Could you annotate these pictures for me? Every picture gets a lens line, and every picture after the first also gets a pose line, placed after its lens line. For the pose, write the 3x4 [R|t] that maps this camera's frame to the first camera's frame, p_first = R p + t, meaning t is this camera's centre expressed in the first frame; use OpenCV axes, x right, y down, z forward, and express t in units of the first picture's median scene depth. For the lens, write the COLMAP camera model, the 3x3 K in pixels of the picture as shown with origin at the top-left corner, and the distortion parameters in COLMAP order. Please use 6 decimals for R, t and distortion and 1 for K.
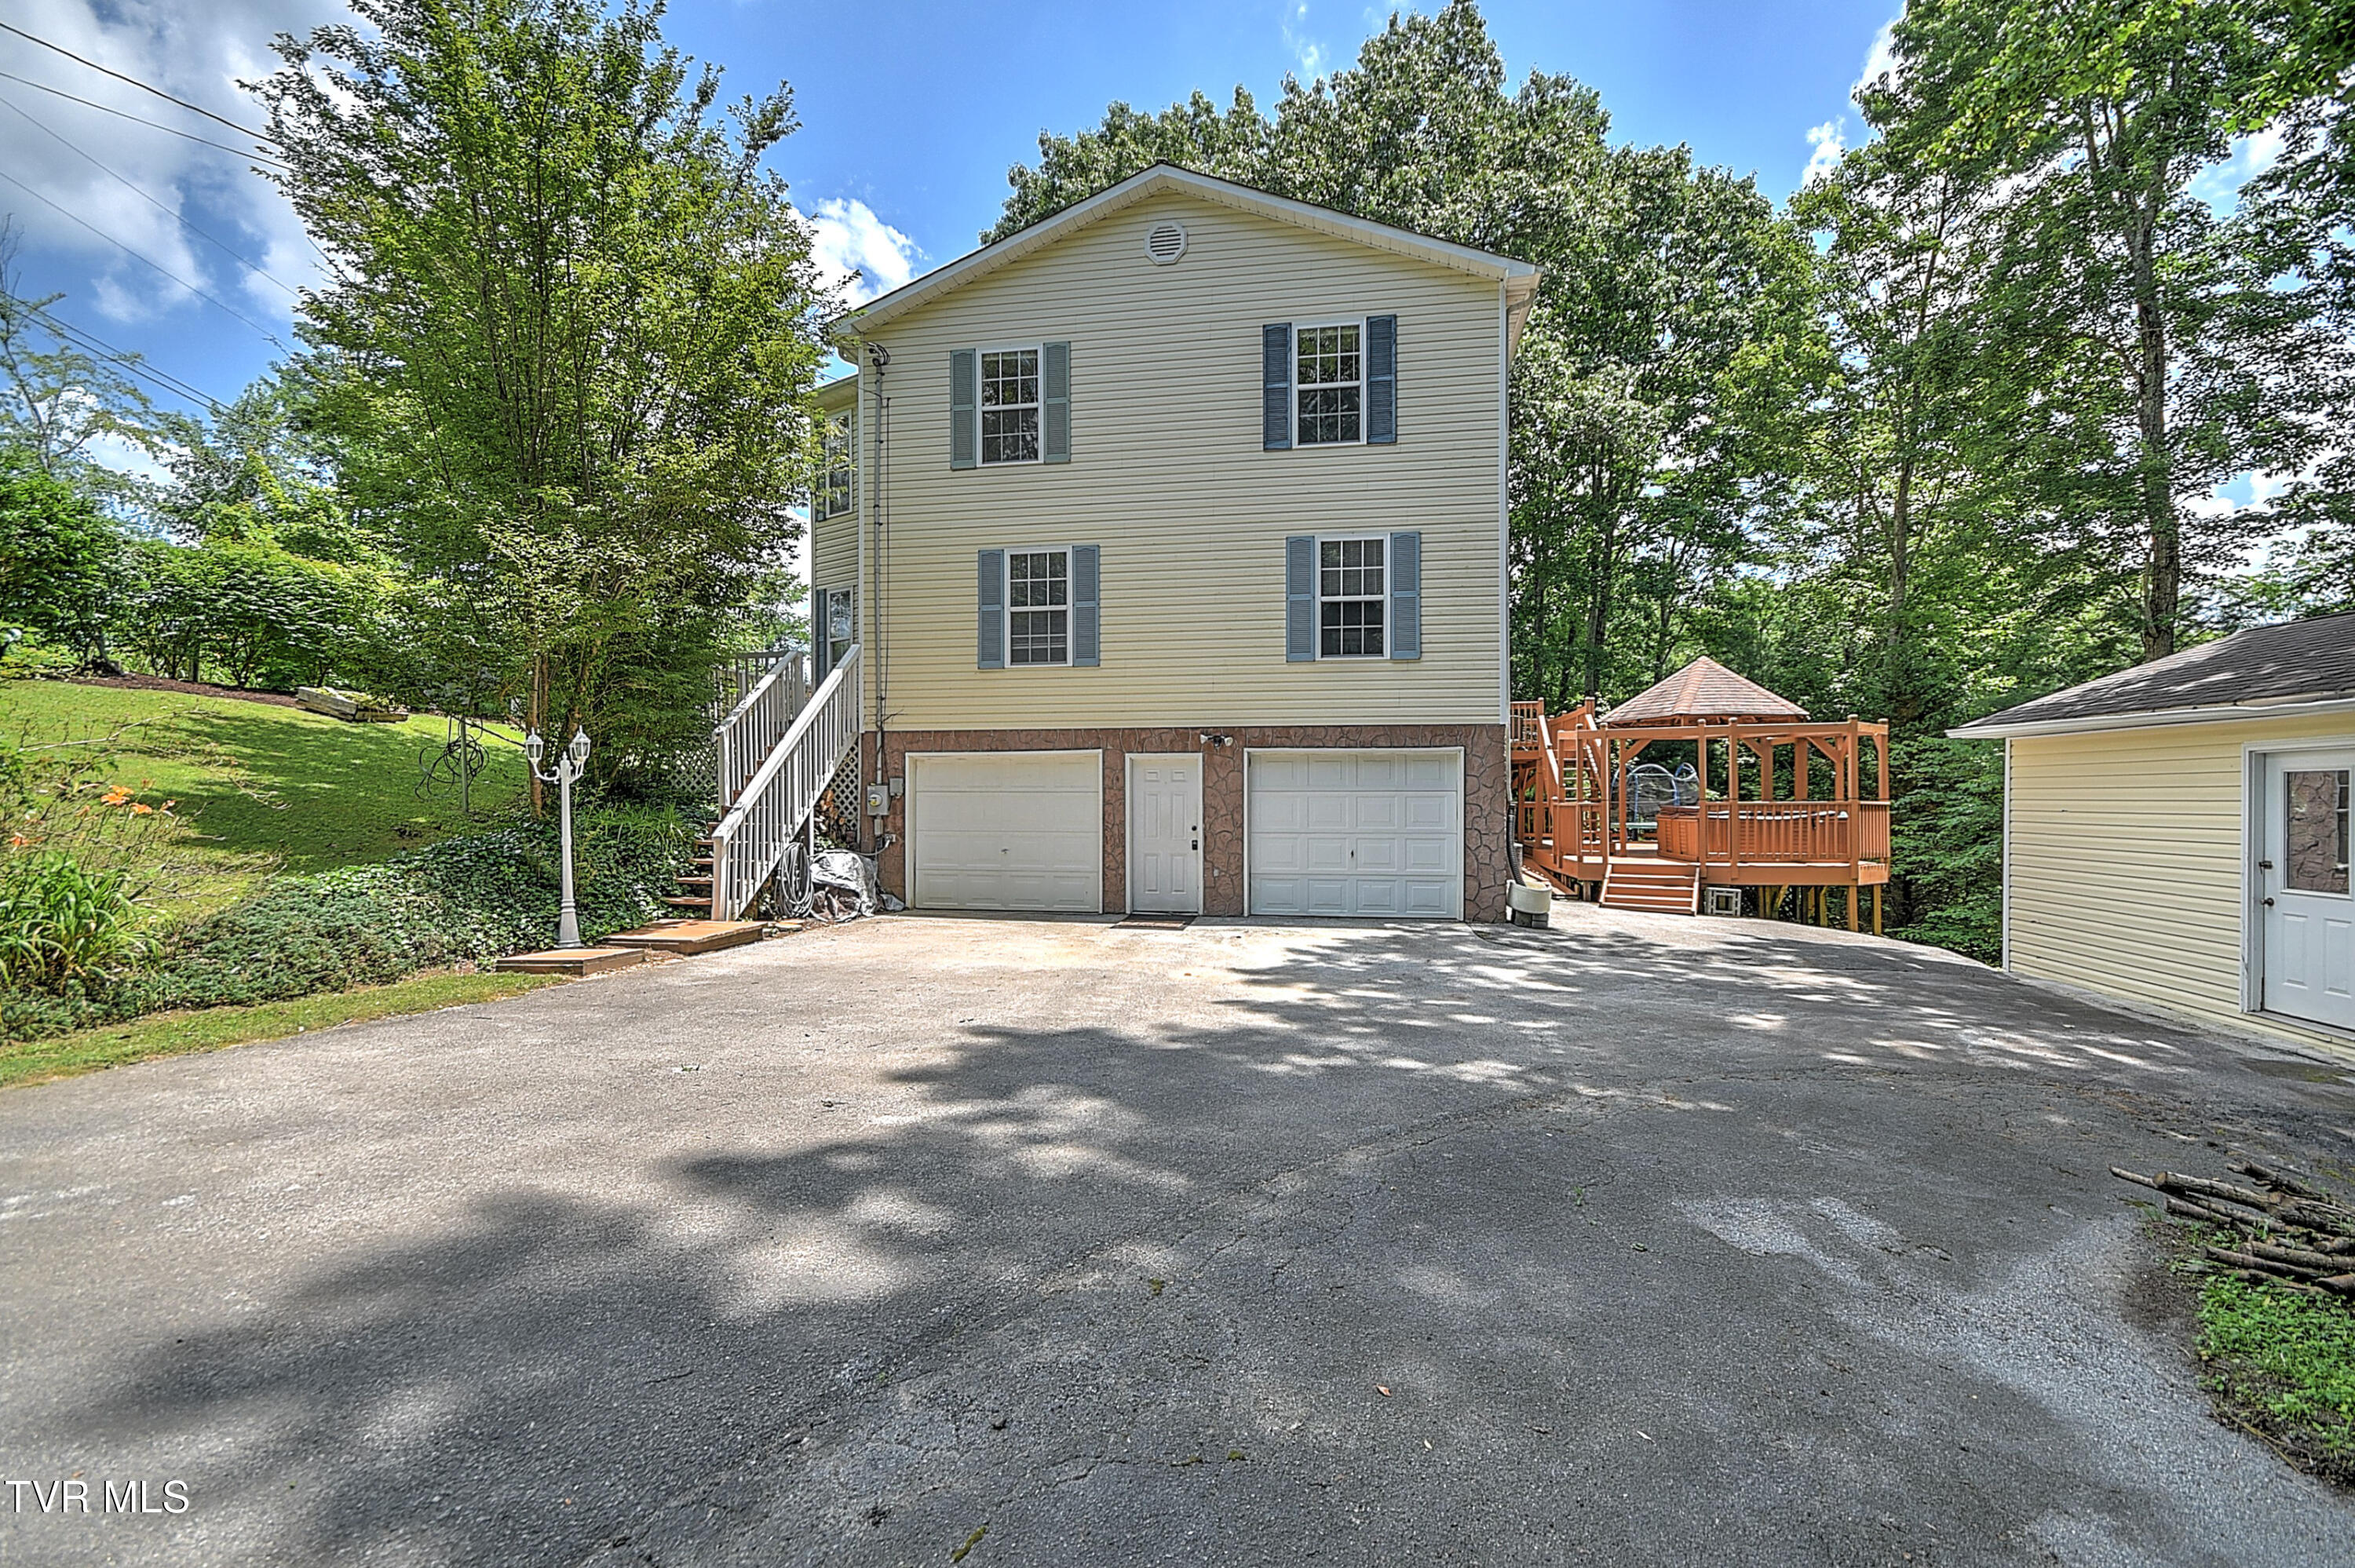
lens RADIAL K [[1053.7, 0, 1173.1], [0, 1053.7, 796.9], [0, 0, 1]] dist [0.002663, 0.000182]
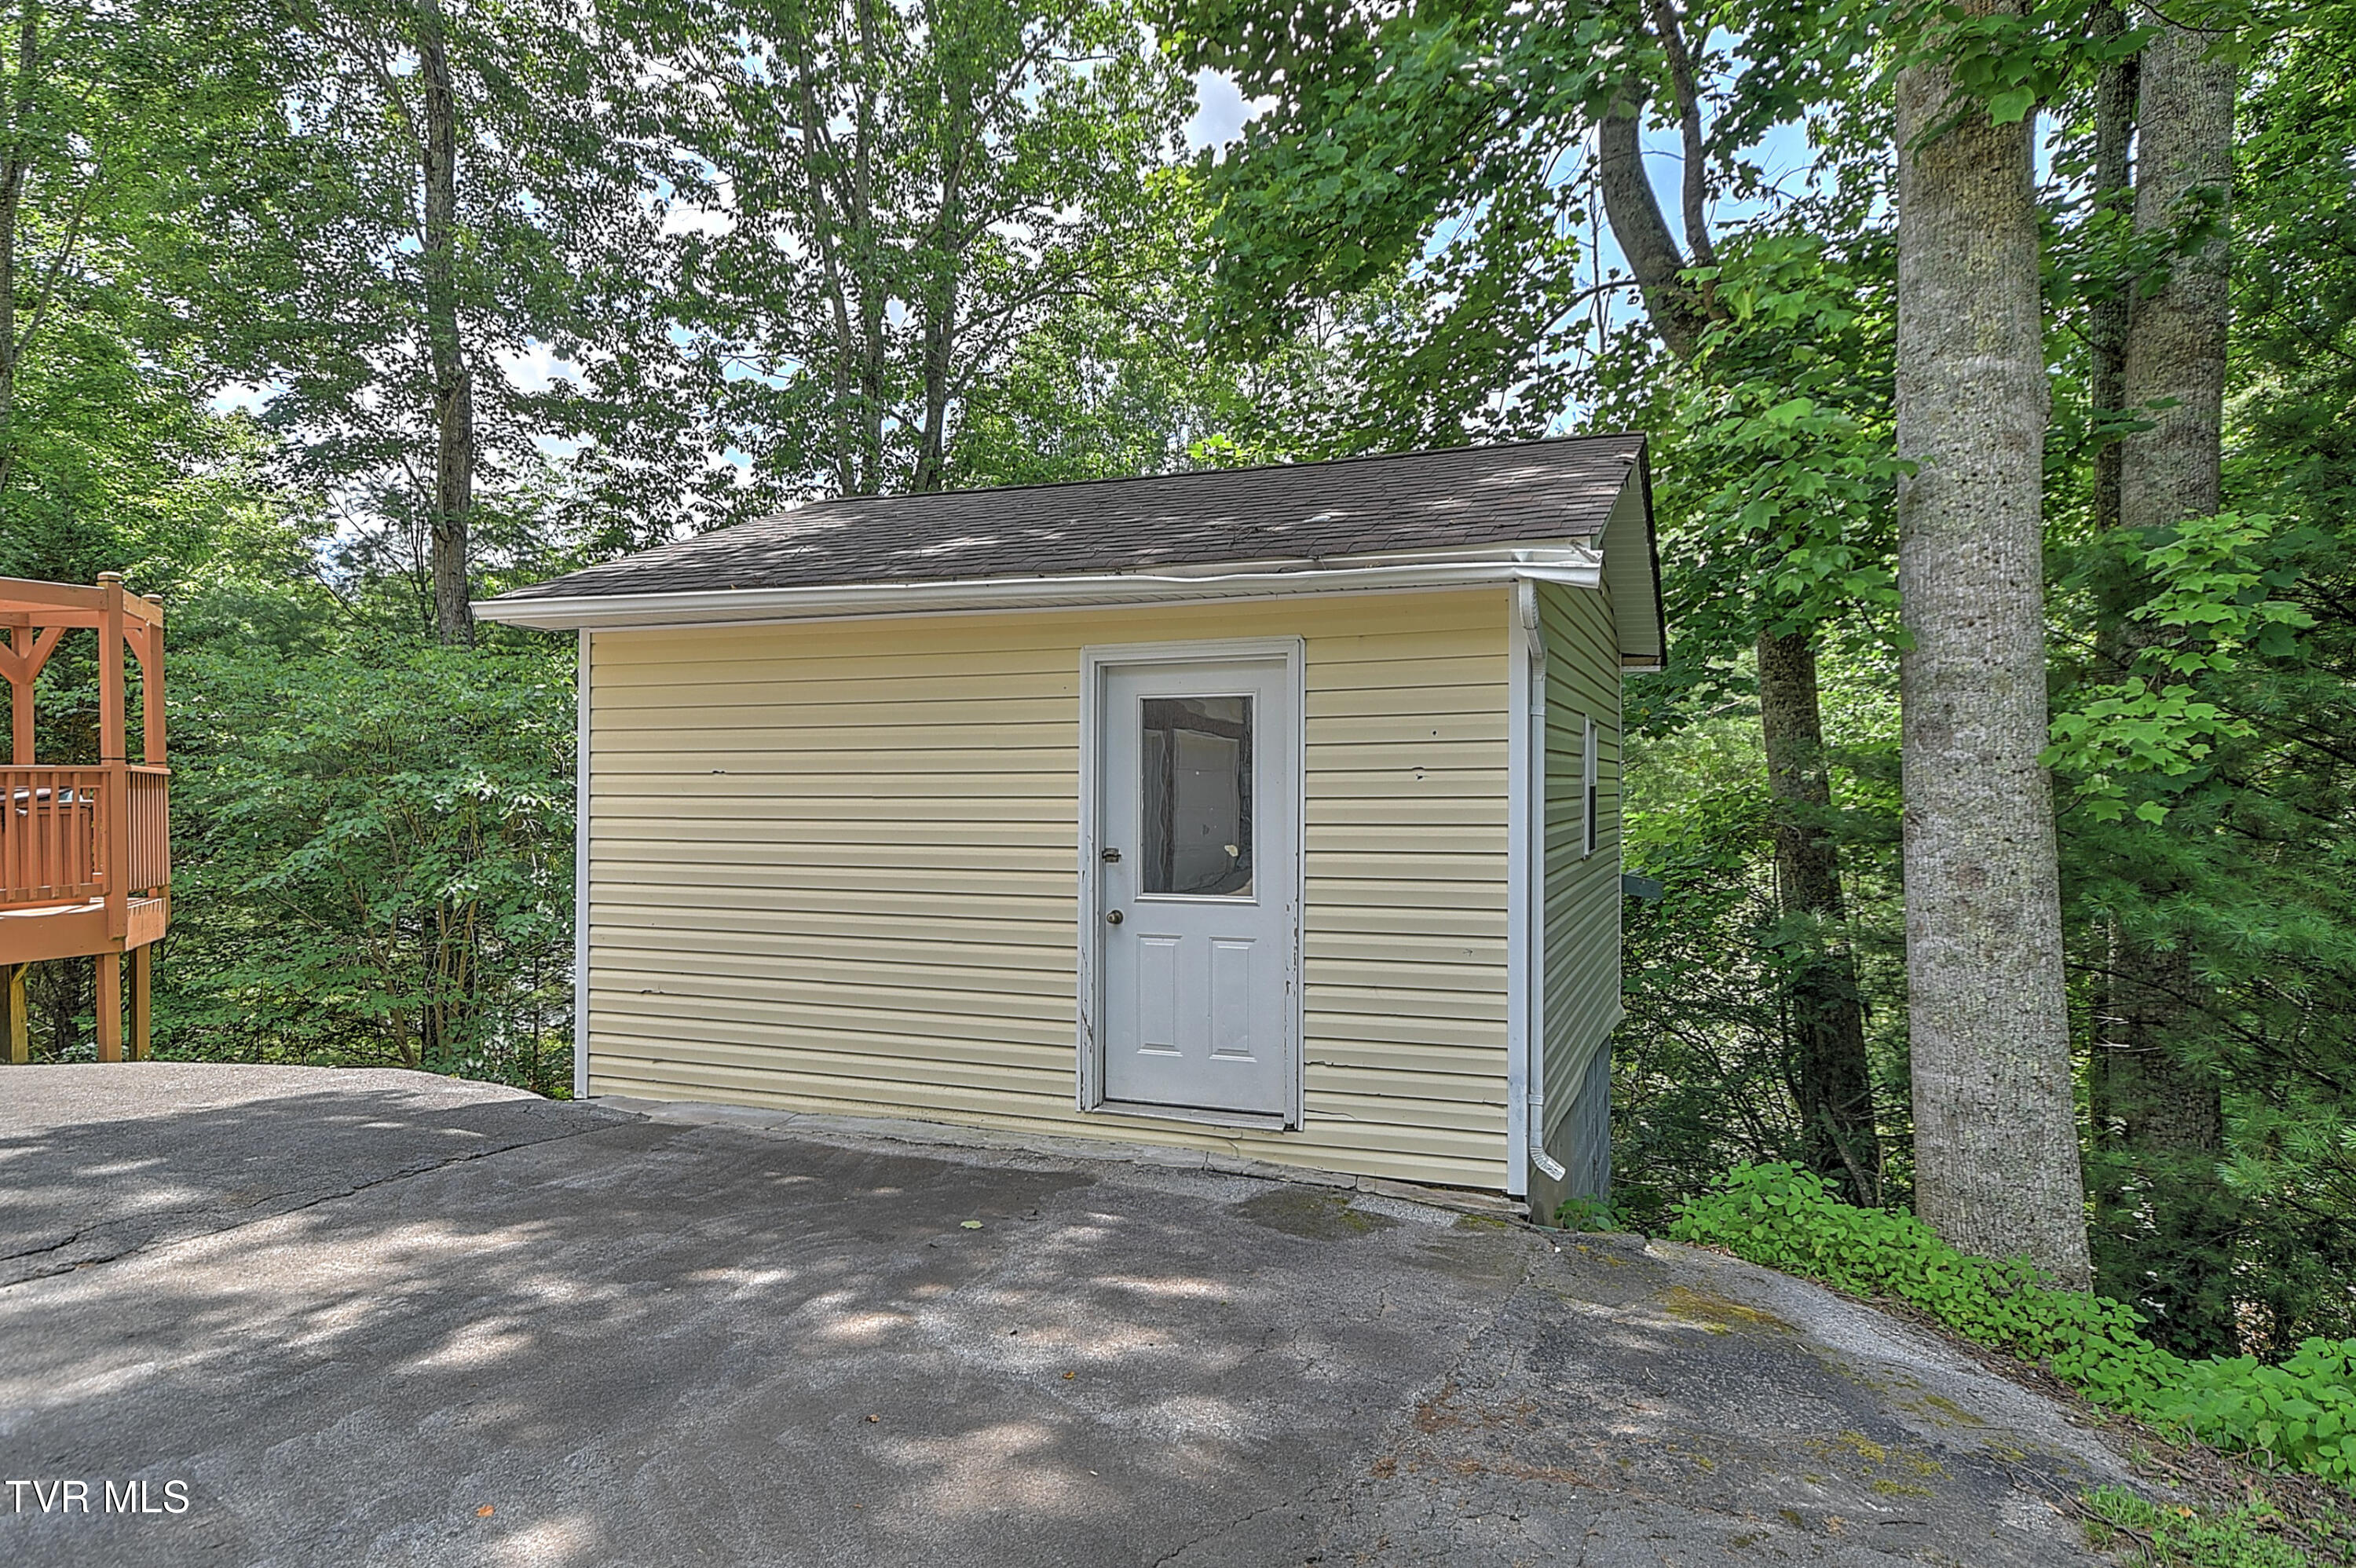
lens RADIAL K [[1415.5, 0, 1177.0], [0, 1415.5, 799.4], [0, 0, 1]] dist [0.002456, 0.000749]
pose [[0.208680, -0.010747, 0.977925, 0.263390], [0.002356, 0.999942, 0.010486, 0.024556], [-0.977981, 0.000116, 0.208693, 0.786378]]
